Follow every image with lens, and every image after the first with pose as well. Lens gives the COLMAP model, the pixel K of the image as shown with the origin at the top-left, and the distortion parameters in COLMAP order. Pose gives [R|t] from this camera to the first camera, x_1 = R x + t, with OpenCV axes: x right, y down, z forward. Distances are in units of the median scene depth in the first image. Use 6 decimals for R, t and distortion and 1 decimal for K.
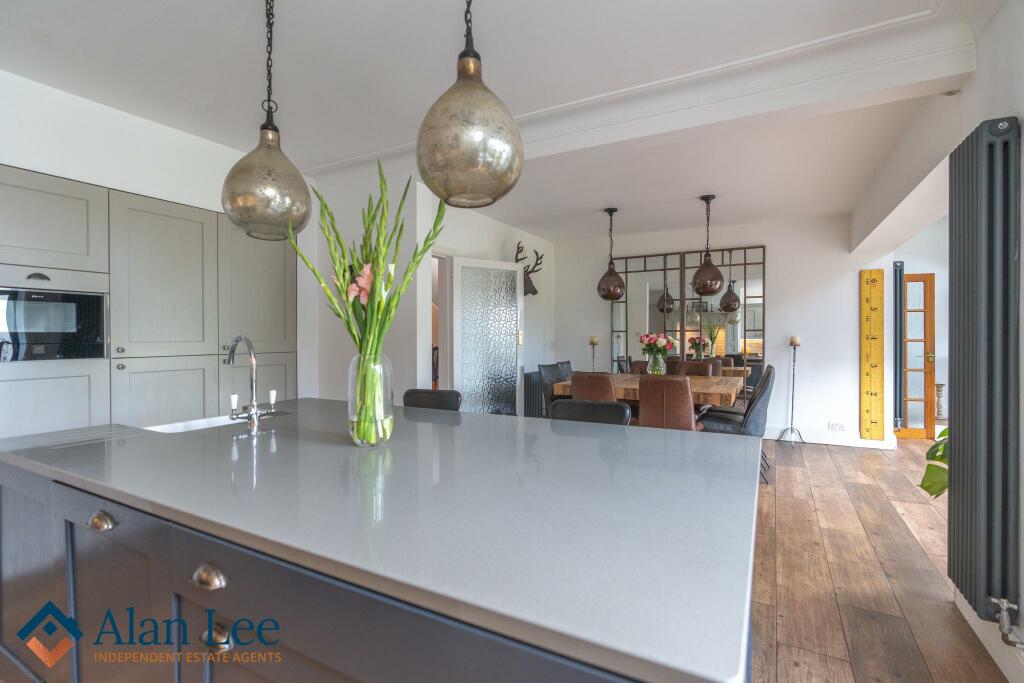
lens RADIAL K [[465.1, 0, 512.3], [0, 465.1, 336.7], [0, 0, 1]] dist [-0.004659, 0.000669]
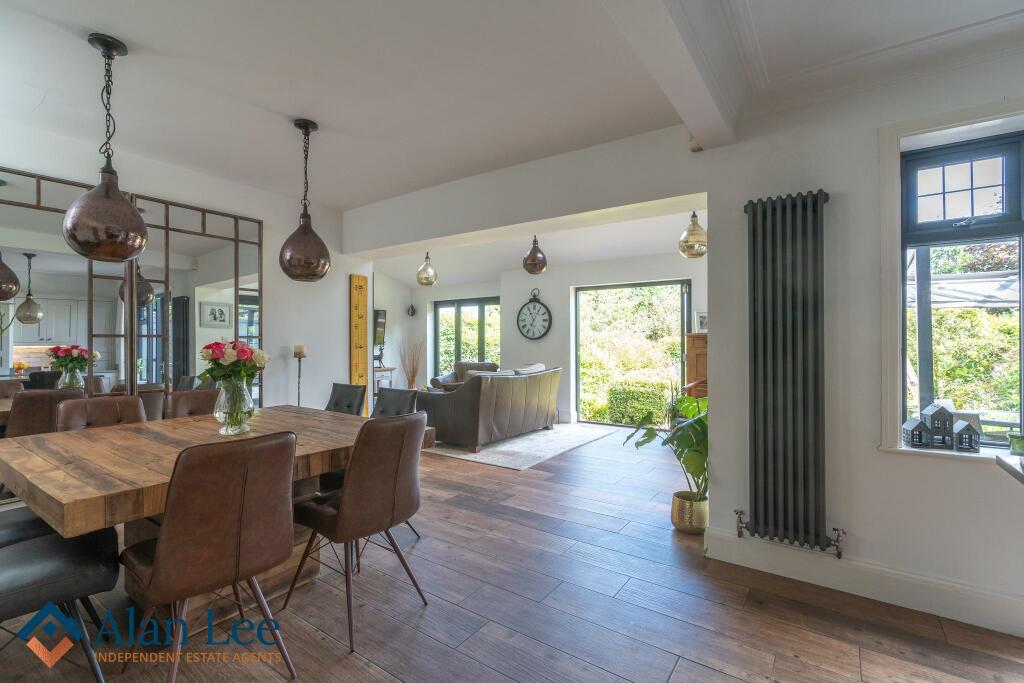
lens RADIAL K [[469.8, 0, 513.7], [0, 469.8, 341.5], [0, 0, 1]] dist [-0.002776, -0.000042]
pose [[0.108521, 0.002606, 0.994091, -0.161253], [0.001624, 0.999995, -0.002799, -0.004964], [-0.994093, 0.001918, 0.108516, 0.597177]]
